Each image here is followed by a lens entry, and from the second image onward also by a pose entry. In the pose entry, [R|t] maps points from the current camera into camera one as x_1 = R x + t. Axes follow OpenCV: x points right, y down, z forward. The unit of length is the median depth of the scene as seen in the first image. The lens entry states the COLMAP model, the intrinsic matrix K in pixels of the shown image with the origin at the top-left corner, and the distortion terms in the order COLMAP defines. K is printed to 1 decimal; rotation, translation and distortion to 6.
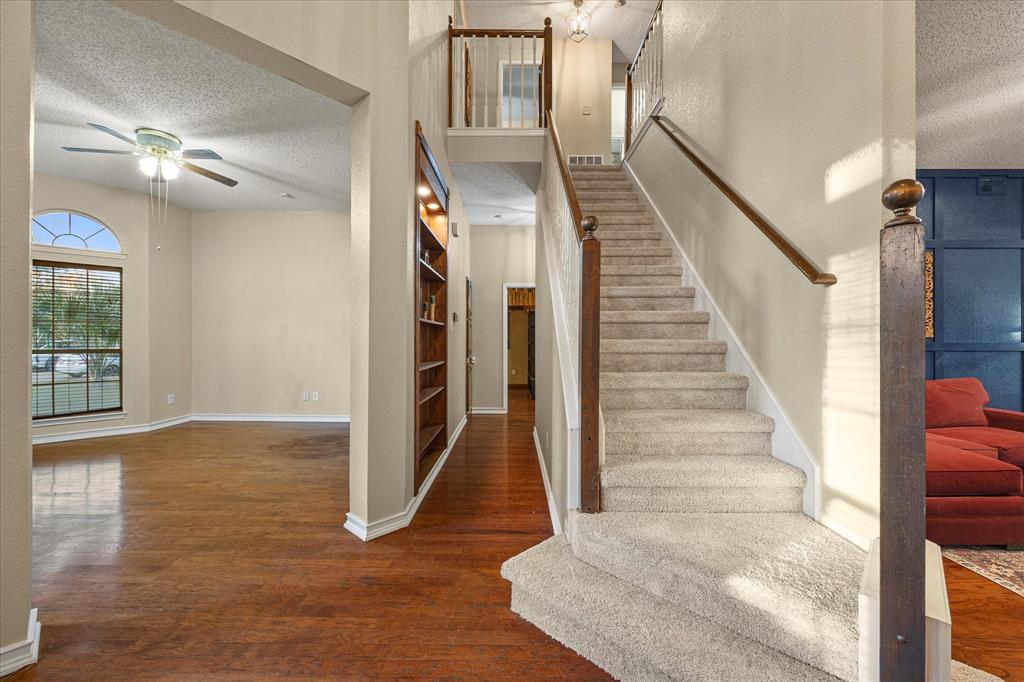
lens RADIAL K [[405.7, 0, 507.7], [0, 405.7, 337.3], [0, 0, 1]] dist [0.000126, 0.000007]
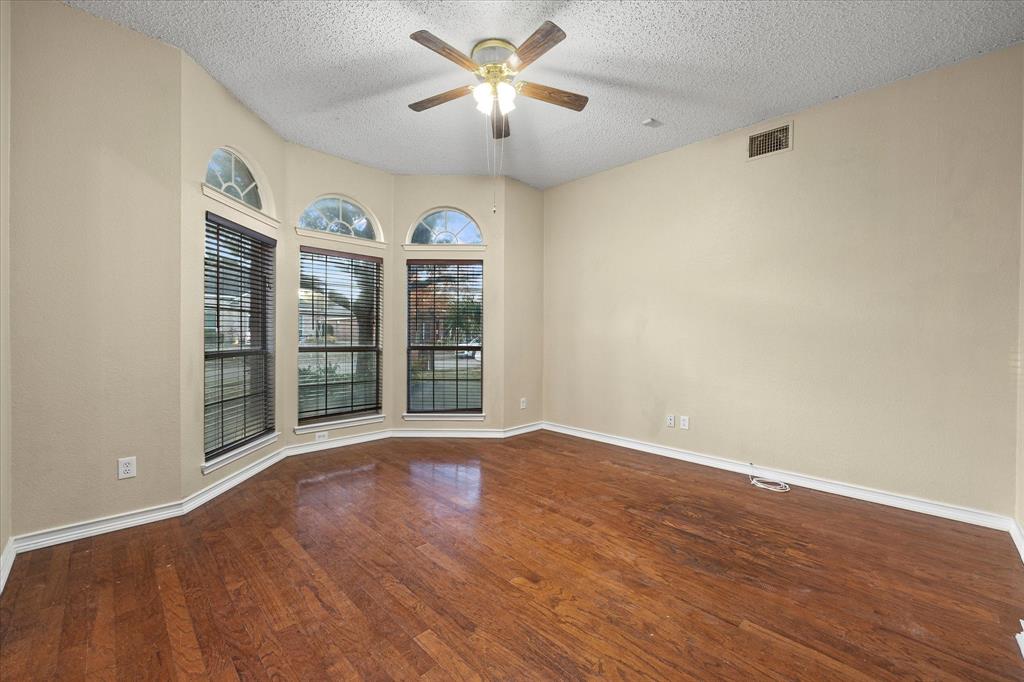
lens RADIAL K [[405.7, 0, 509.6], [0, 405.7, 339.8], [0, 0, 1]] dist [0.000126, 0.000007]
pose [[0.710952, 0.007414, -0.703201, -0.241168], [-0.006693, 0.999970, 0.003776, 0.008661], [0.703208, 0.002022, 0.710981, 0.370366]]
